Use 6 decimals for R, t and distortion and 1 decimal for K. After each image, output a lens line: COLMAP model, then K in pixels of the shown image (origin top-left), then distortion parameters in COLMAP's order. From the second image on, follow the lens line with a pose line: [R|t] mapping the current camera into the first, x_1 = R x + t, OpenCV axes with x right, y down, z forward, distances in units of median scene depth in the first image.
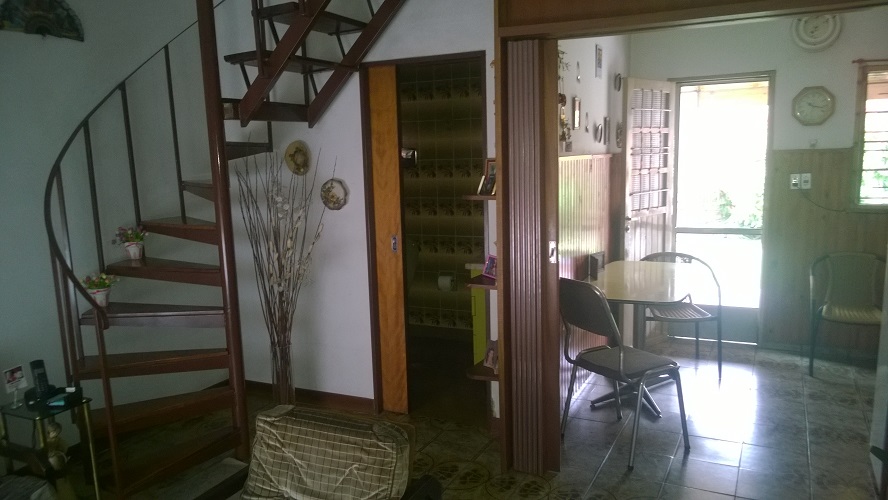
lens RADIAL K [[673.2, 0, 438.5], [0, 673.2, 256.3], [0, 0, 1]] dist [0.007662, -0.016978]
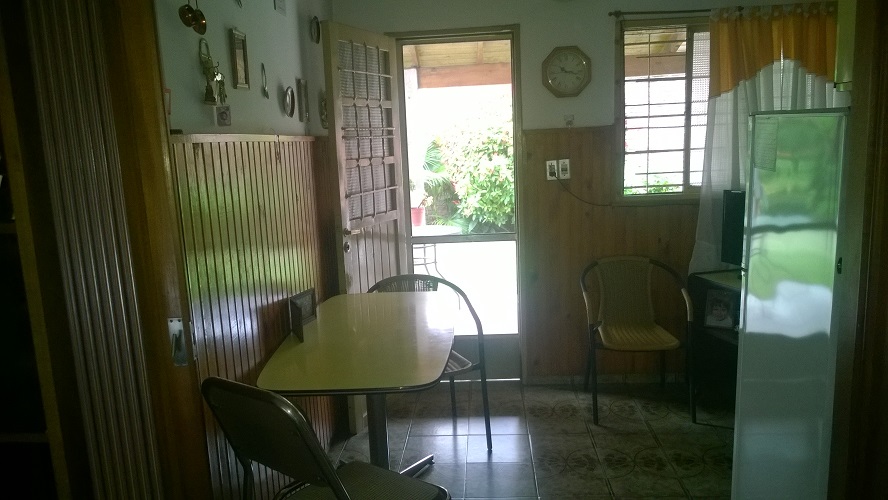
lens RADIAL K [[673.2, 0, 443.7], [0, 673.2, 256.0], [0, 0, 1]] dist [0.007662, -0.016978]
pose [[0.916203, -0.080504, 0.392544, 0.103587], [0.079456, 0.996658, 0.018945, -0.037137], [-0.392757, 0.013832, 0.919538, 0.339476]]
